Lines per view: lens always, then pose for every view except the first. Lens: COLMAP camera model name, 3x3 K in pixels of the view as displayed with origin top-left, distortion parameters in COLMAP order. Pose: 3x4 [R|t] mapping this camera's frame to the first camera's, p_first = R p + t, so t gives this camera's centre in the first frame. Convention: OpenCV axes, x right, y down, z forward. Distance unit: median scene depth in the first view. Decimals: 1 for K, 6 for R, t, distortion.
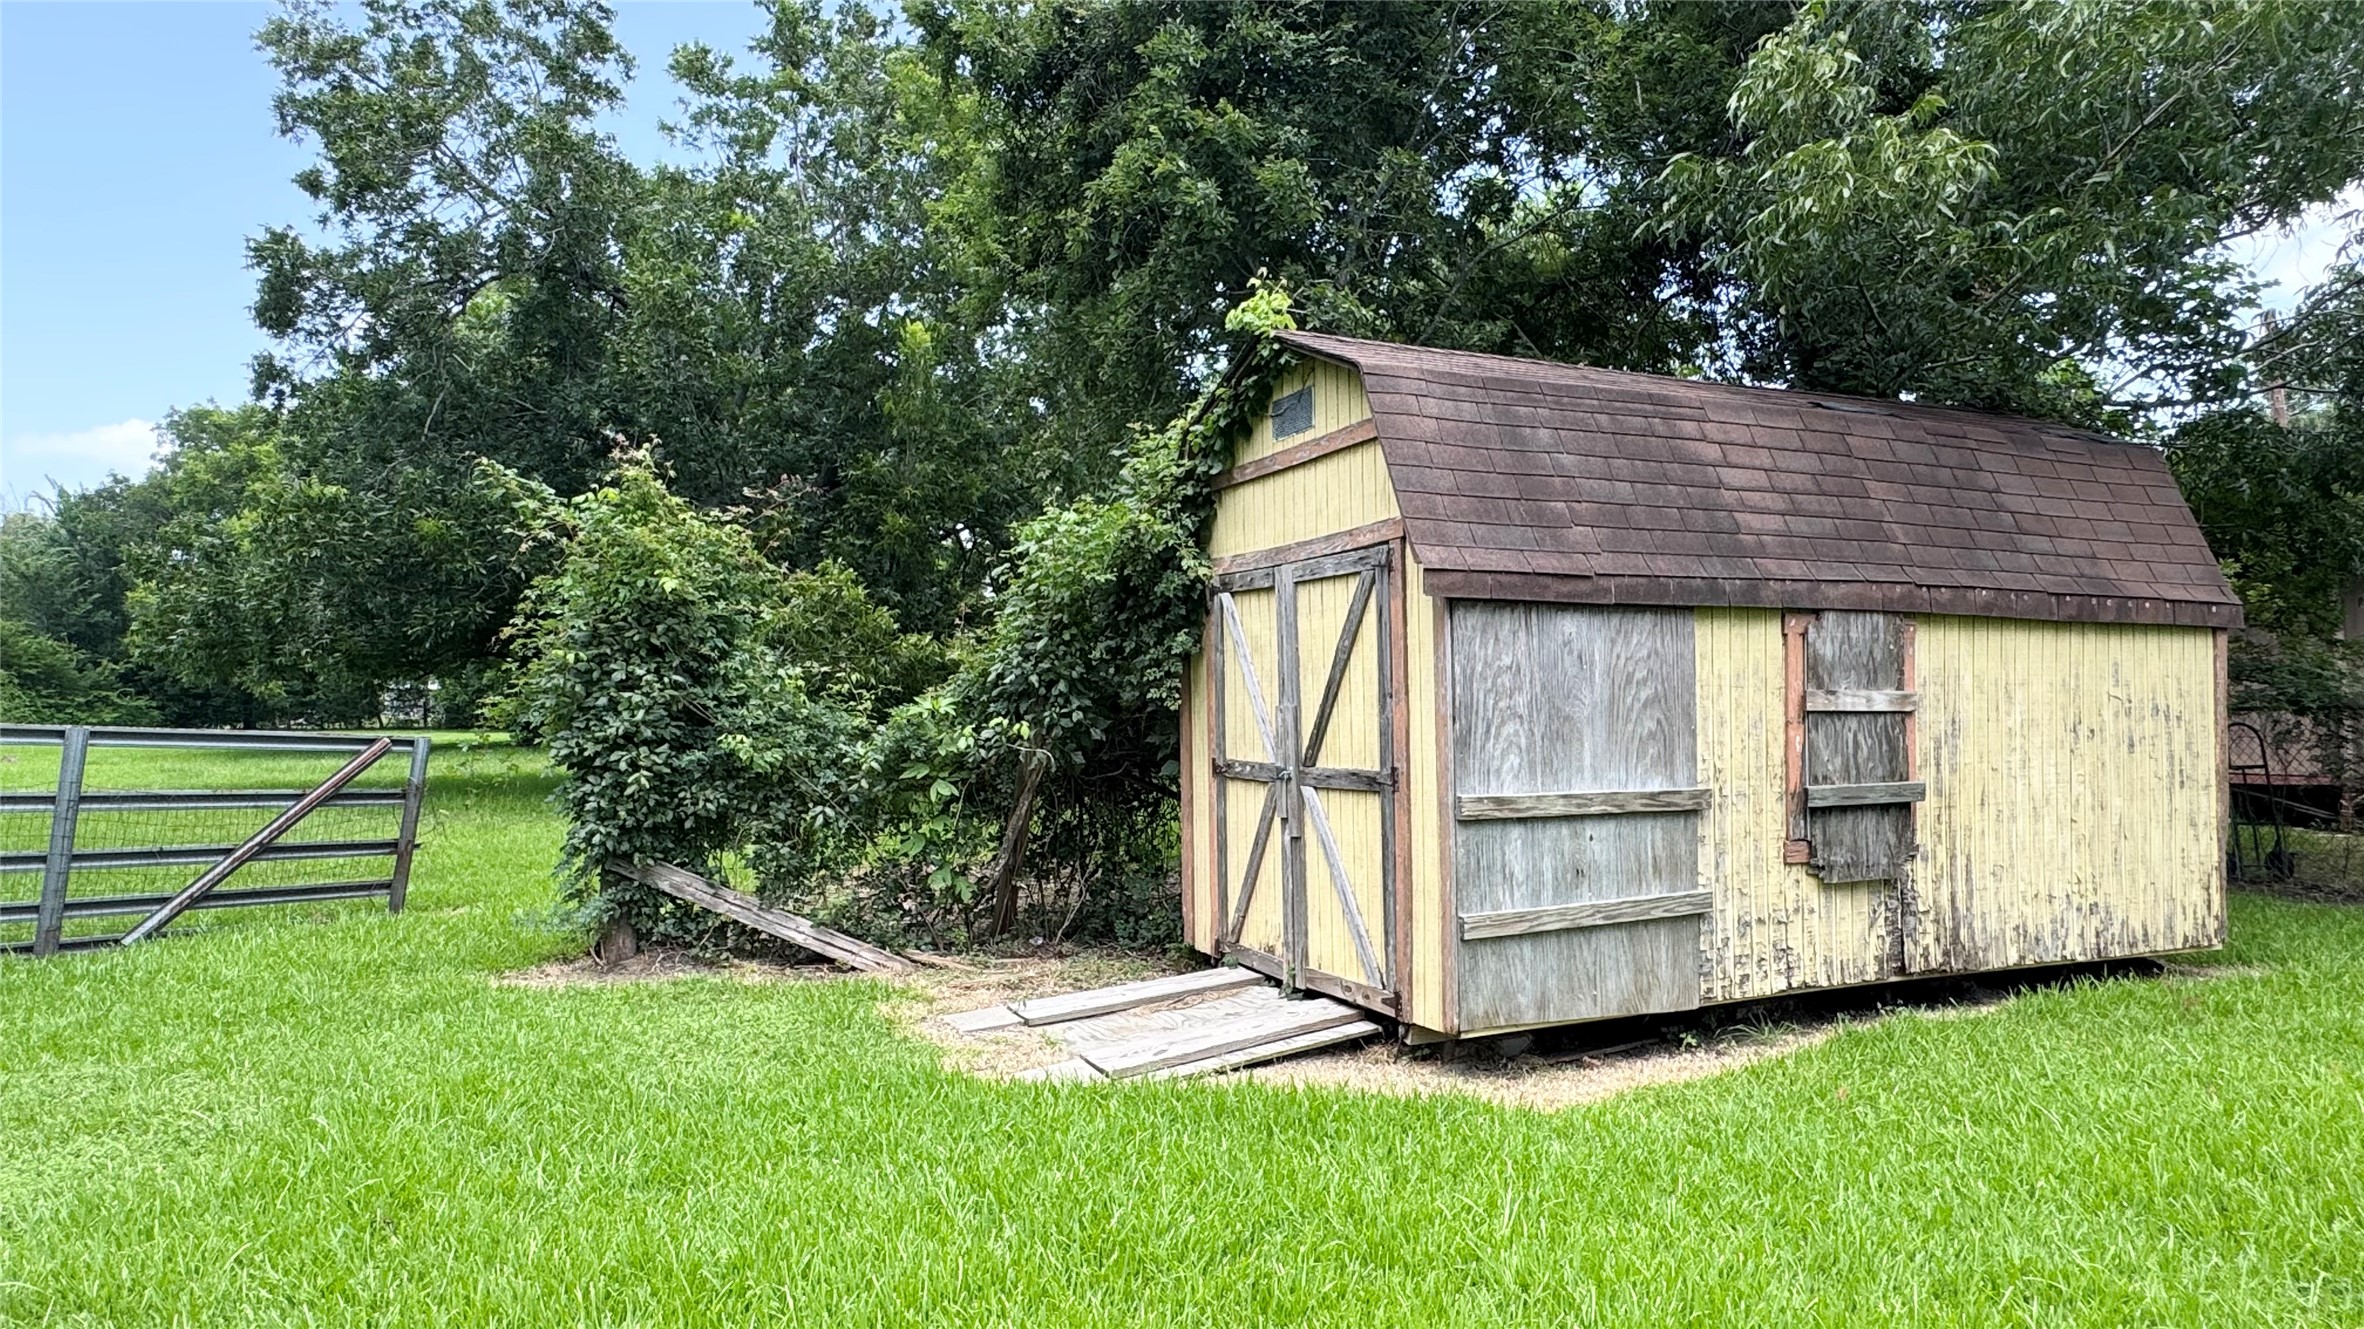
lens RADIAL K [[1451.0, 0, 1190.7], [0, 1451.0, 658.1], [0, 0, 1]] dist [-0.011070, 0.000835]
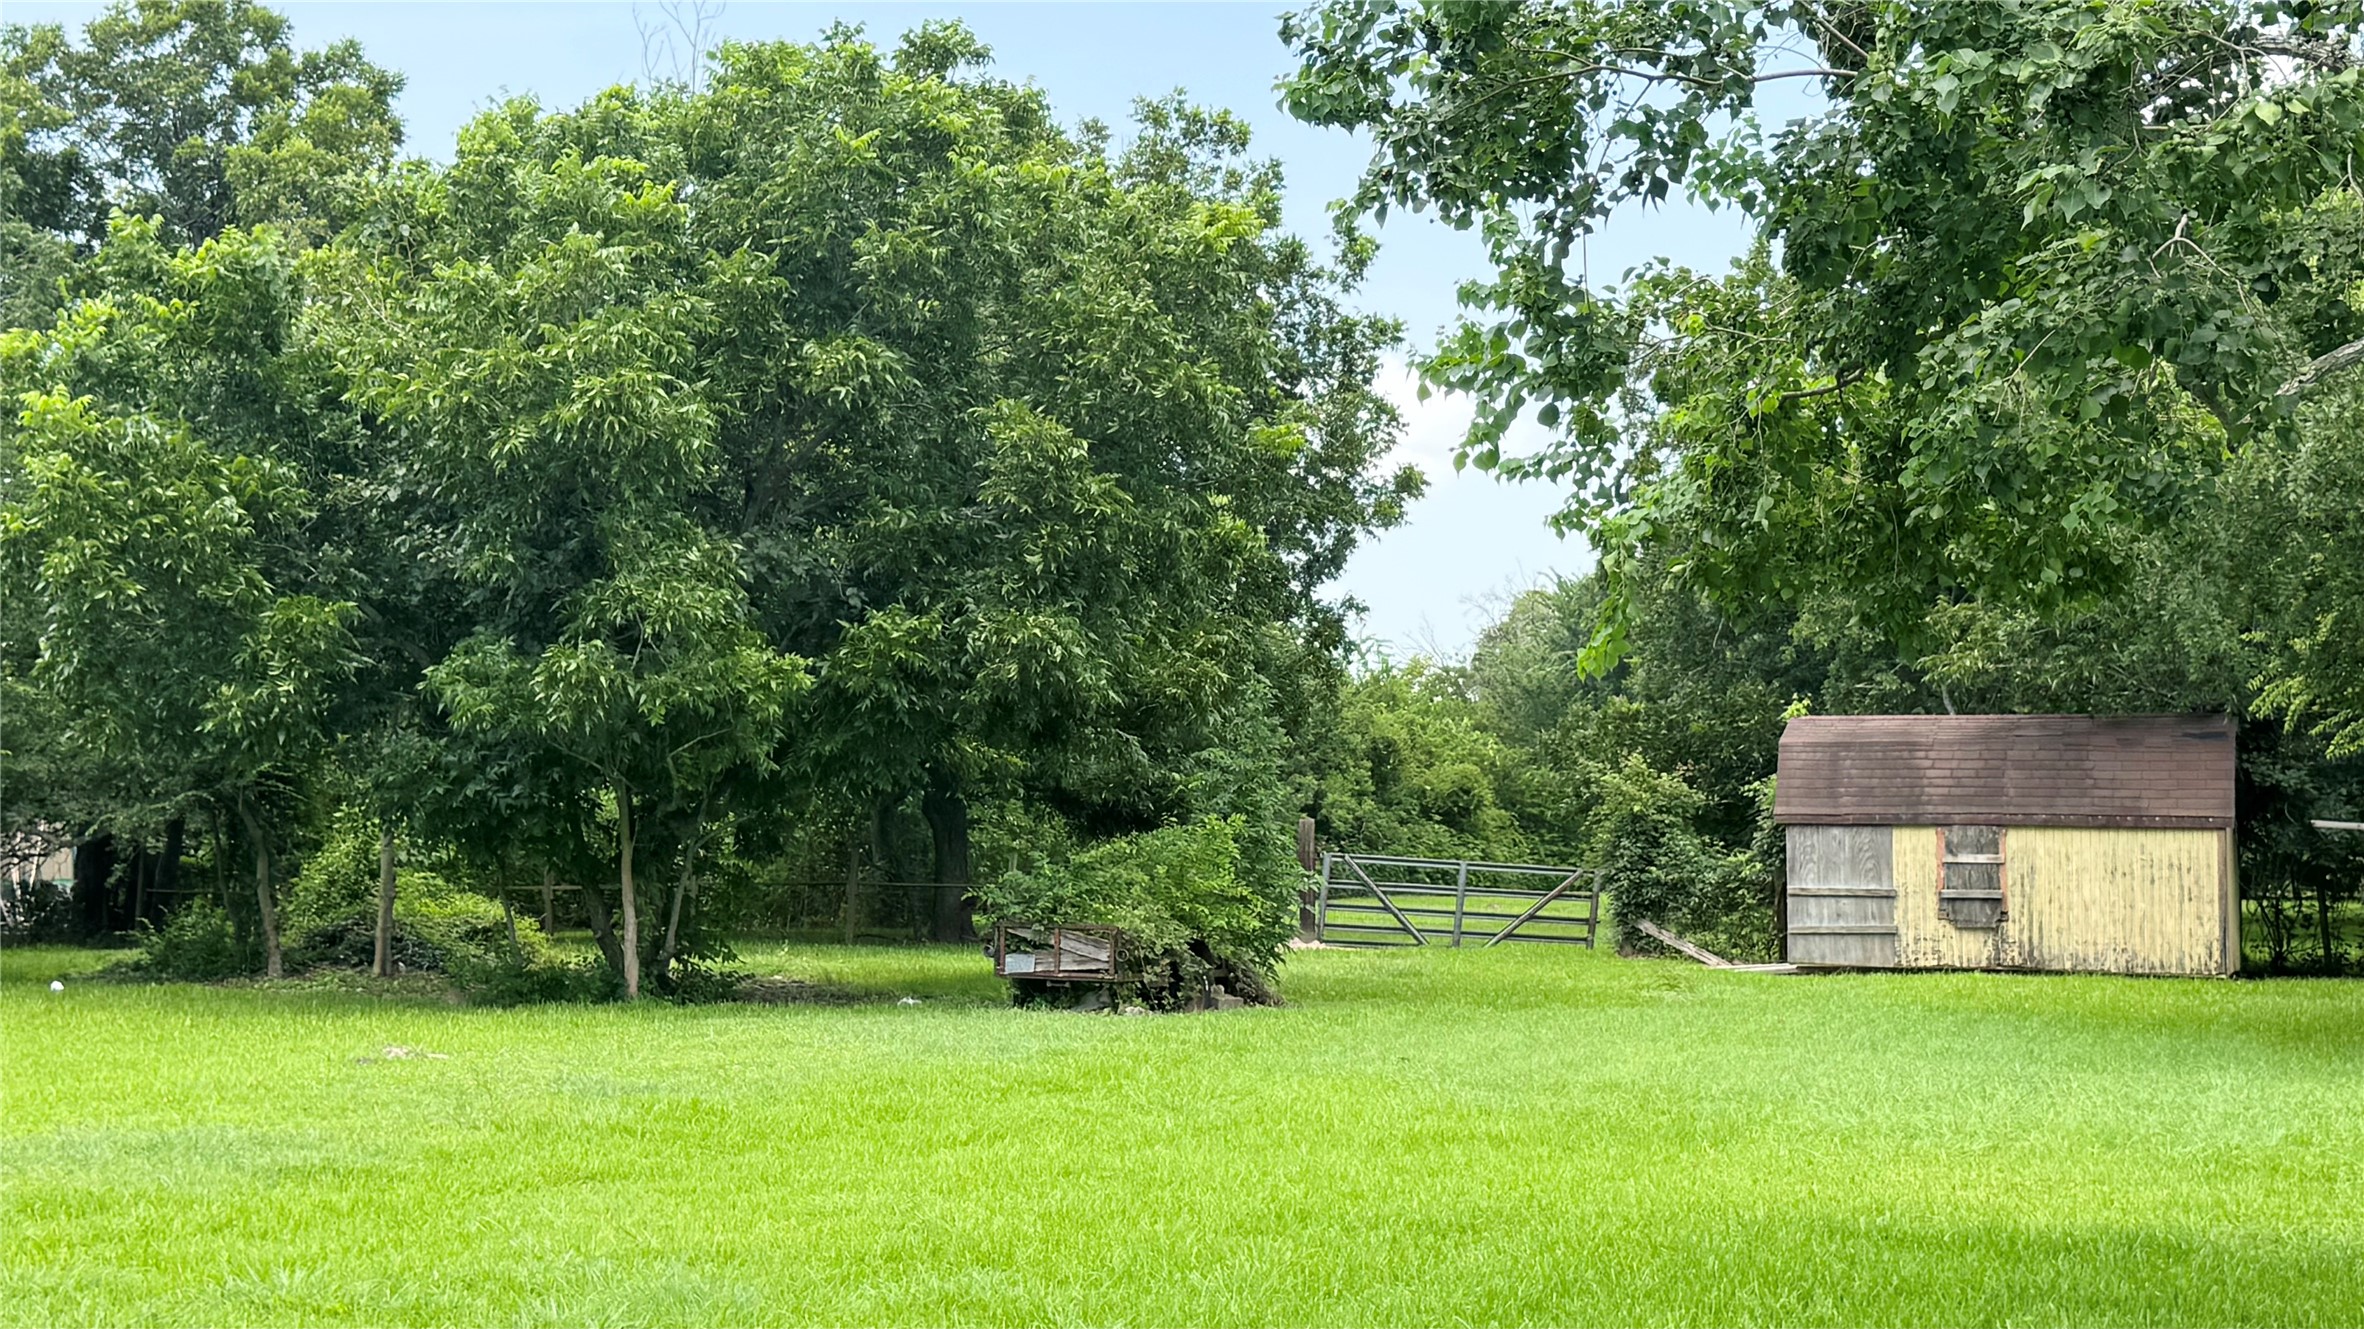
lens RADIAL K [[3308.5, 0, 1178.5], [0, 3308.5, 674.7], [0, 0, 1]] dist [0.112879, 0.000000]
pose [[0.696538, -0.030234, -0.716883, 3.561180], [0.012790, 0.999476, -0.029725, -0.133770], [0.717406, 0.011536, 0.696560, -3.976273]]
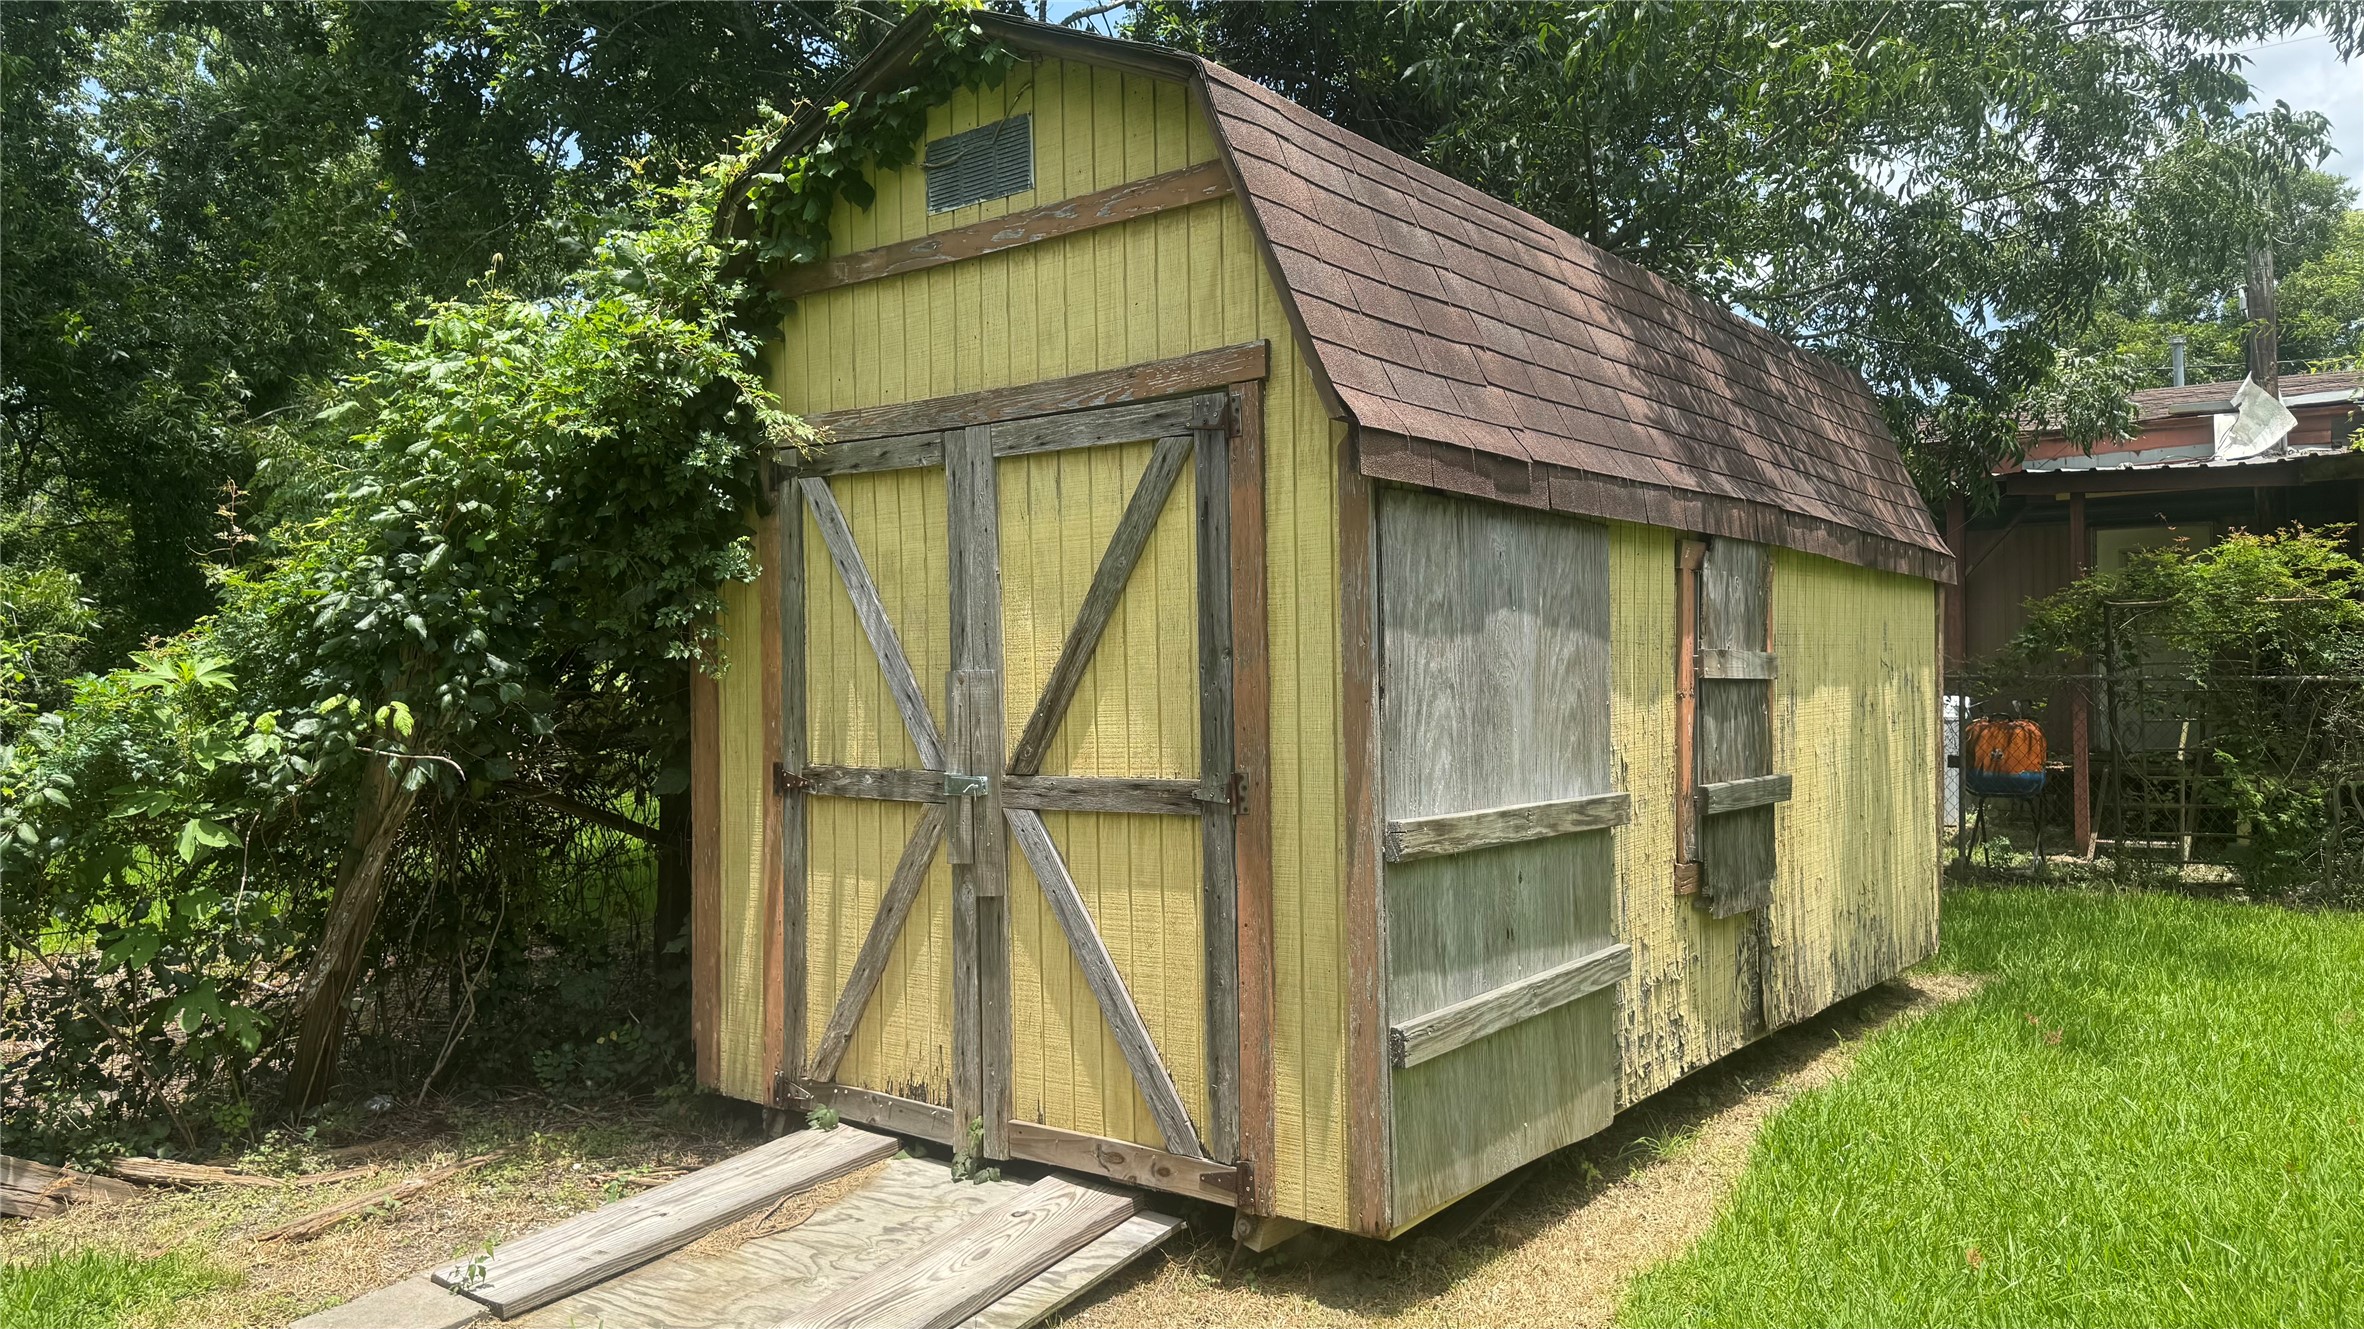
lens RADIAL K [[1663.7, 0, 1192.2], [0, 1663.7, 664.9], [0, 0, 1]] dist [0.043065, -0.047708]
pose [[0.882686, 0.003940, 0.469947, -0.162490], [-0.013875, 0.999747, 0.017679, 0.017028], [-0.469759, -0.022125, 0.882518, 0.364978]]
